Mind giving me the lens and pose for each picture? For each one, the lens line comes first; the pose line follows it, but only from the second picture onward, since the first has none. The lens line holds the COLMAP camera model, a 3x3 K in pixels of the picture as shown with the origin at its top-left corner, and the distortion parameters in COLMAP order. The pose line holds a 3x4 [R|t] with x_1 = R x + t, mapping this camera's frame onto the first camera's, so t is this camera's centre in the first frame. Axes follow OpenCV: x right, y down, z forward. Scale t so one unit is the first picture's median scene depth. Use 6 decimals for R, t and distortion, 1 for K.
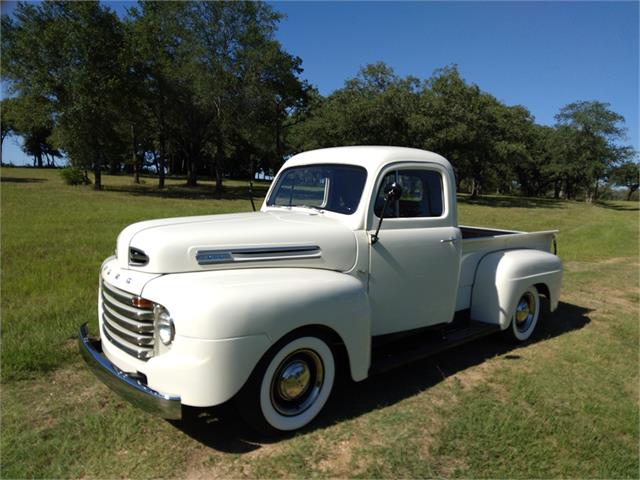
lens RADIAL K [[460.5, 0, 320.6], [0, 460.5, 251.3], [0, 0, 1]] dist [0.051483, -0.068140]
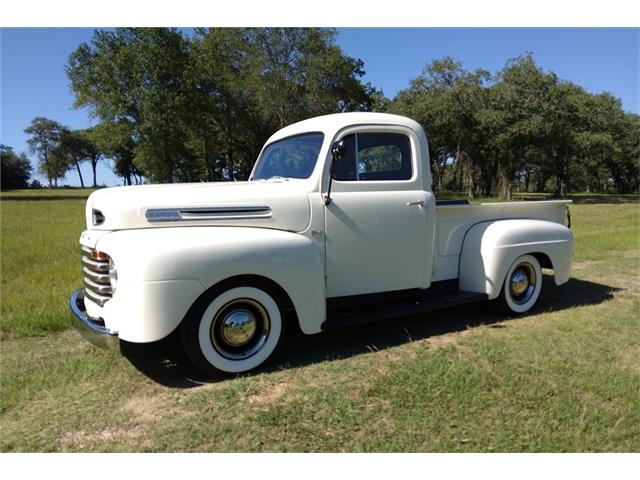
lens RADIAL K [[461.2, 0, 322.7], [0, 461.2, 276.5], [0, 0, 1]] dist [0.060689, -0.082968]
pose [[0.986681, -0.017259, -0.161751, 0.202227], [0.022194, 0.999340, 0.028751, 0.085539], [0.161148, -0.031958, 0.986413, -0.019134]]
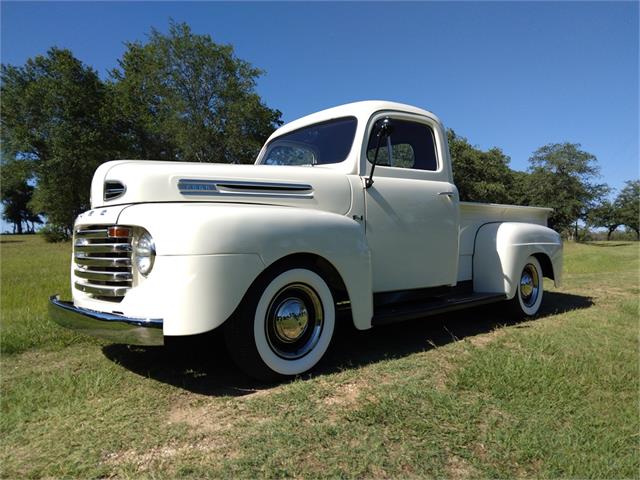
lens RADIAL K [[465.4, 0, 321.4], [0, 465.4, 251.1], [0, 0, 1]] dist [0.049113, -0.074874]
pose [[0.998250, -0.048755, 0.033469, -0.014073], [0.052479, 0.991228, -0.121300, 0.167024], [-0.027261, 0.122844, 0.992051, 0.055173]]
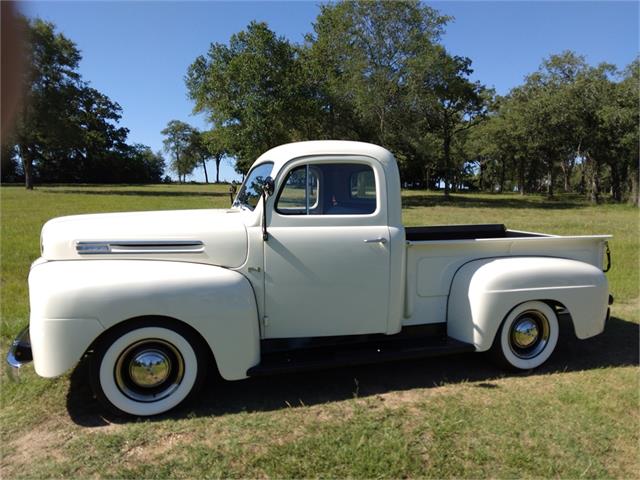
lens RADIAL K [[465.4, 0, 321.4], [0, 465.4, 251.1], [0, 0, 1]] dist [0.049113, -0.074874]
pose [[0.921104, 0.024646, -0.388535, 0.452291], [-0.034125, 0.999264, -0.017514, 0.013441], [0.387817, 0.029391, 0.921268, 0.110434]]
